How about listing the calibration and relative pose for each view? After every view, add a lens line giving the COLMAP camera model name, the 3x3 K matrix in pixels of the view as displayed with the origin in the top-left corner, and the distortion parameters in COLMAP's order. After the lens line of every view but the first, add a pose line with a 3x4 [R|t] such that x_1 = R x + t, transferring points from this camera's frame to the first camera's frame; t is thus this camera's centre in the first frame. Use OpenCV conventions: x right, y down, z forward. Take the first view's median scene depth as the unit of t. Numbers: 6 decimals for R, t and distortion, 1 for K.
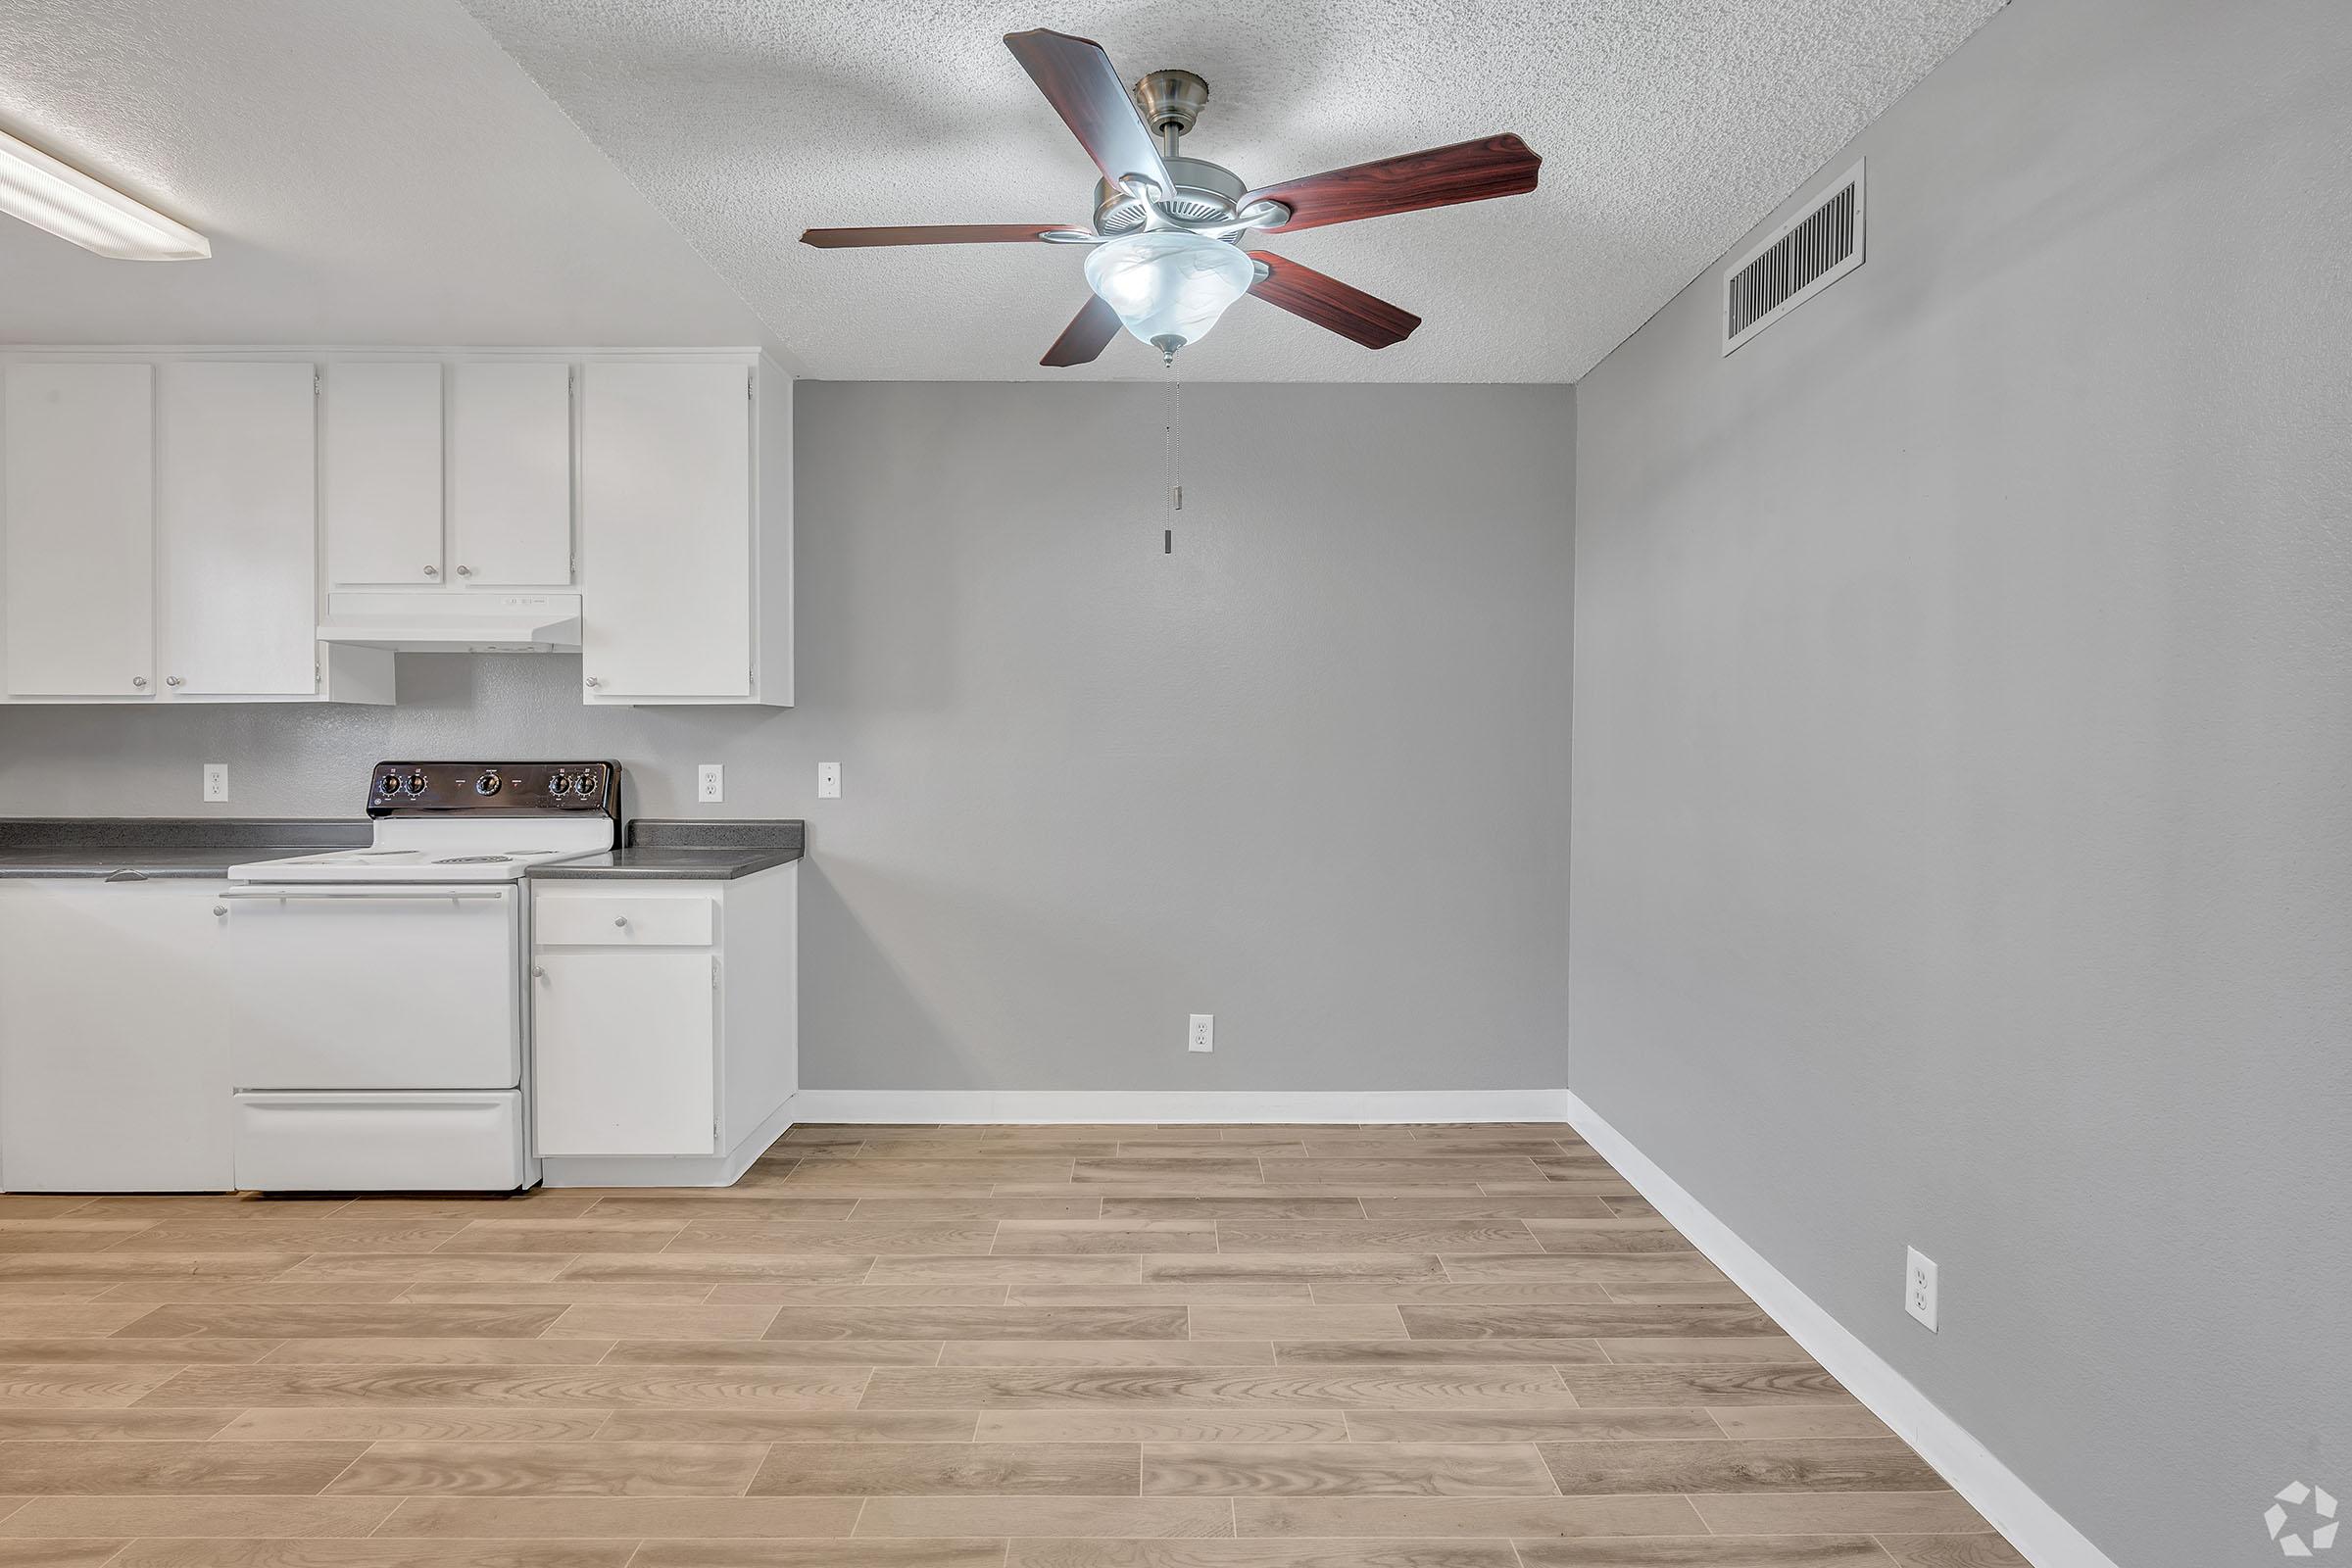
lens RADIAL K [[1157.1, 0, 1176.0], [0, 1157.1, 784.0], [0, 0, 1]] dist [-0.000184, 0.000074]
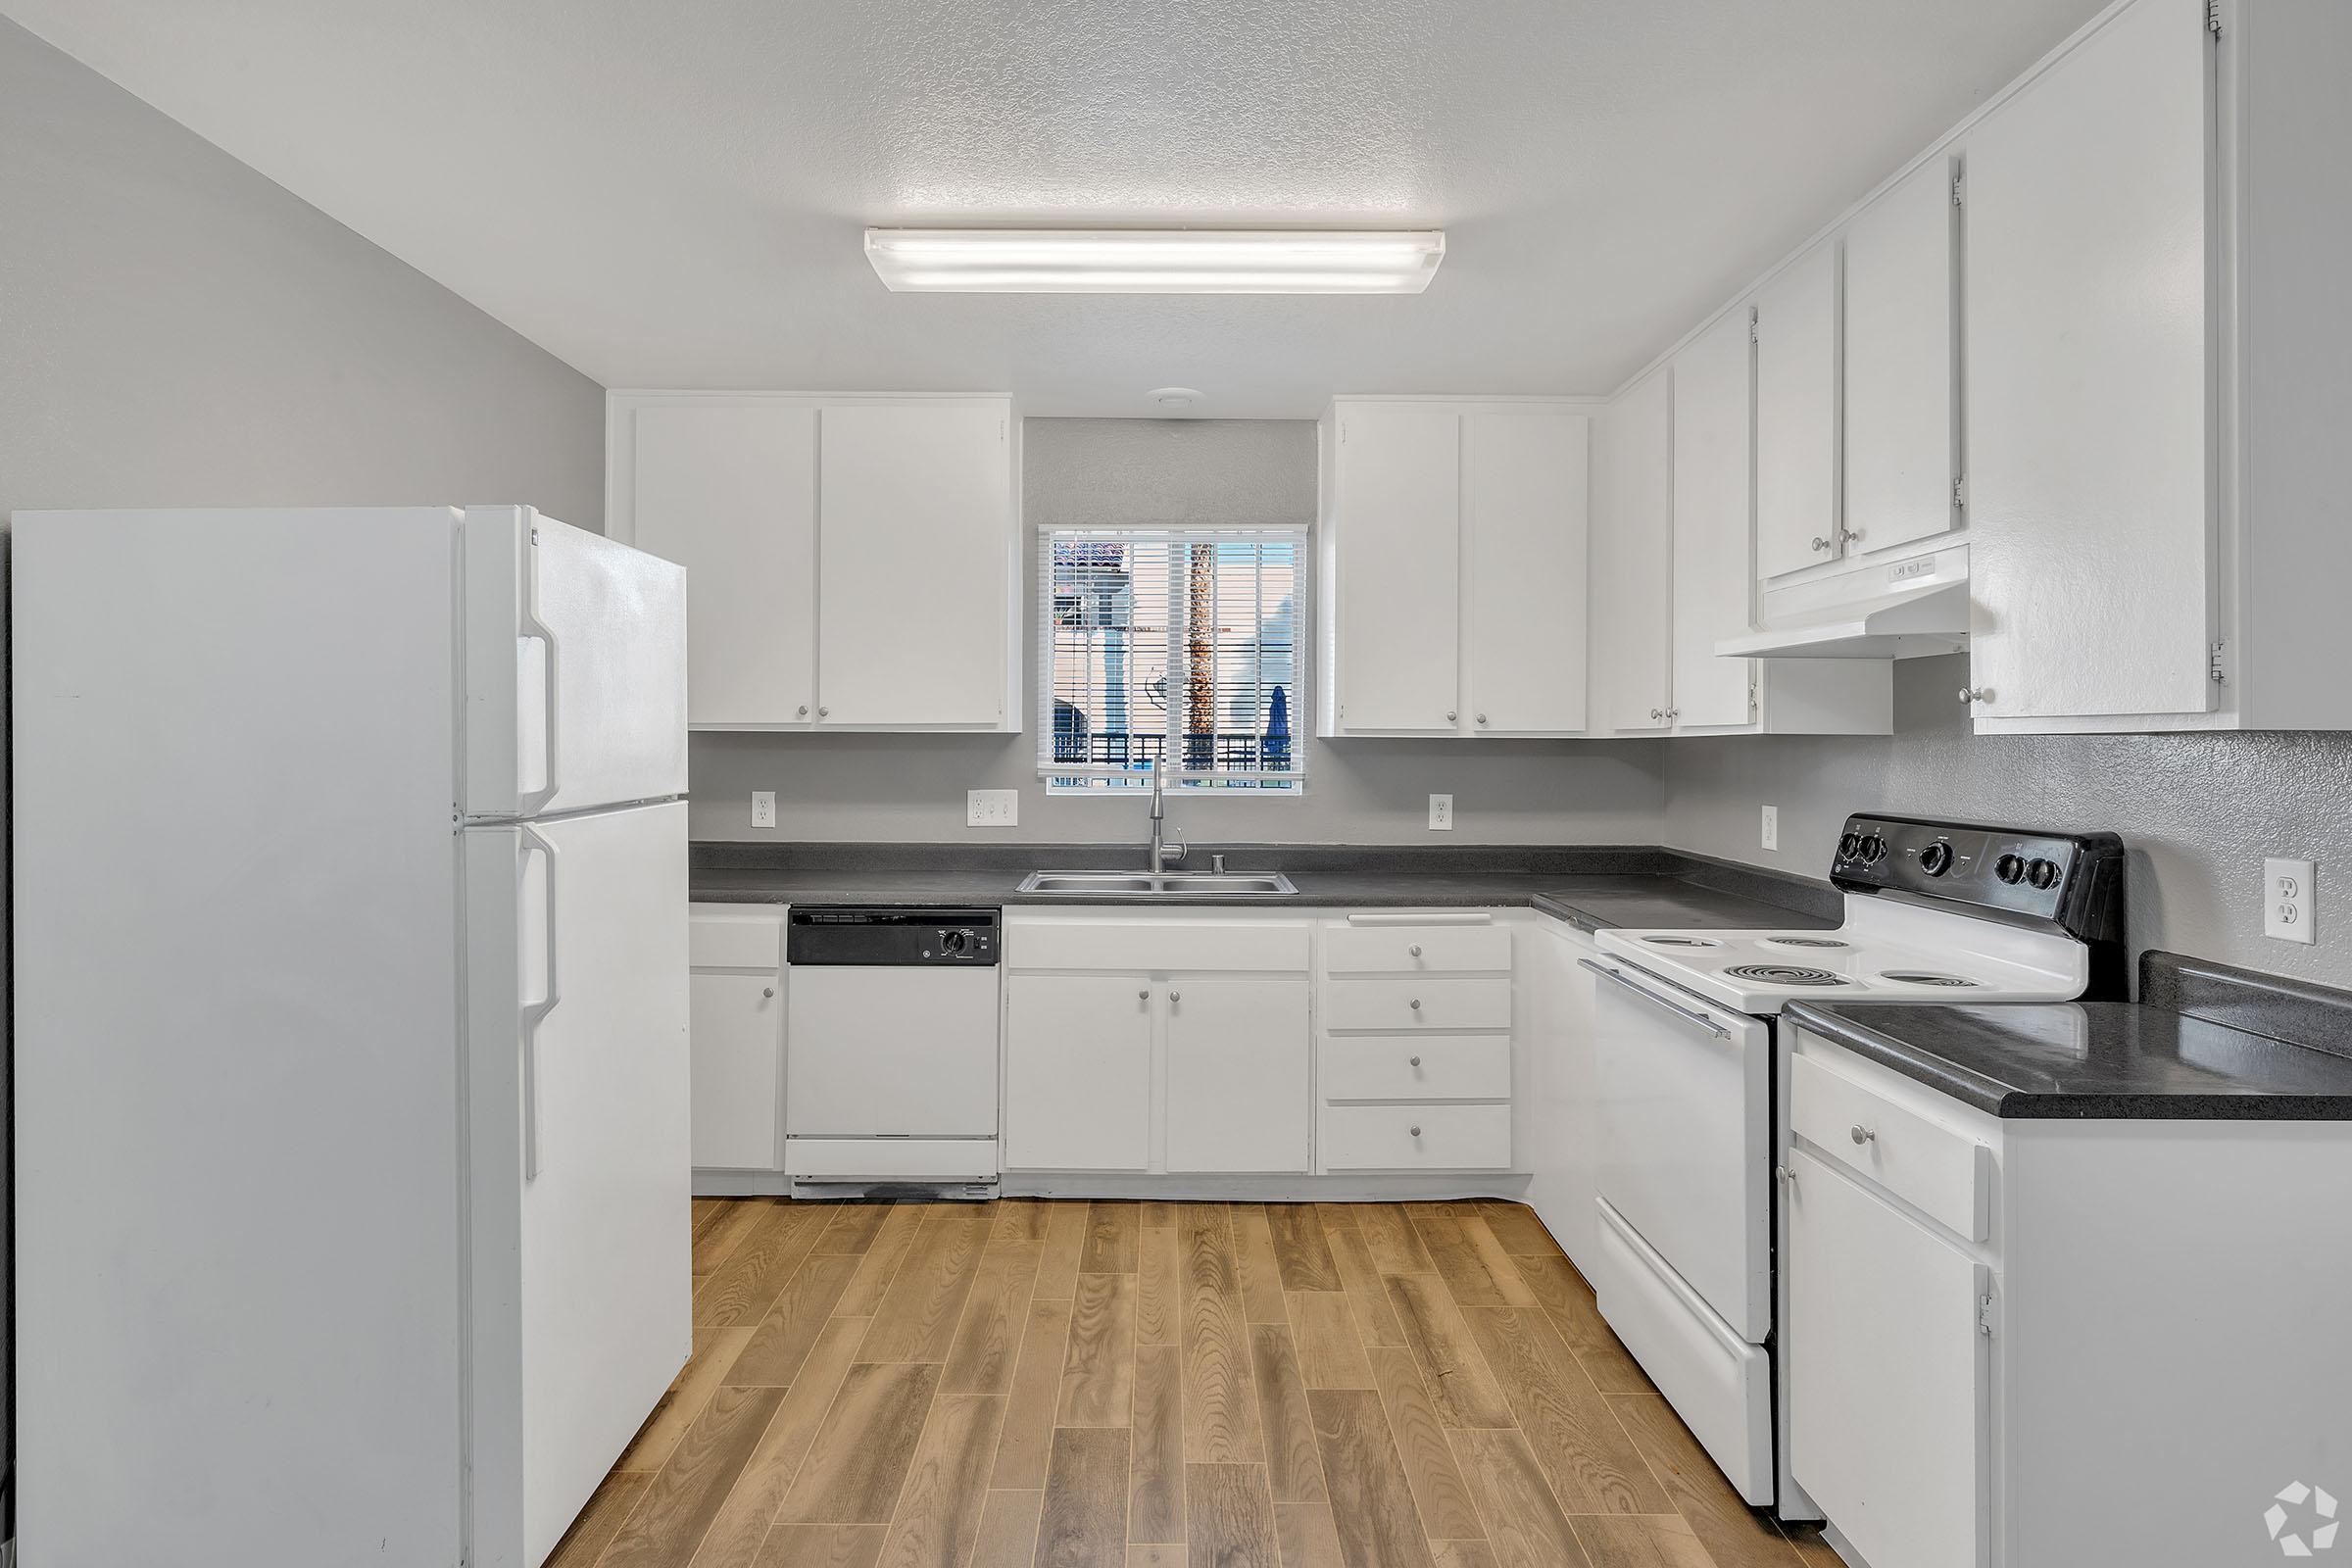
lens RADIAL K [[1264.0, 0, 1170.4], [0, 1264.0, 732.6], [0, 0, 1]] dist [0.005457, 0.000834]
pose [[-0.003609, -0.009299, -0.999950, 0.115757], [-0.043145, 0.999027, -0.009135, -0.047846], [0.999062, 0.043110, -0.004006, 0.618402]]
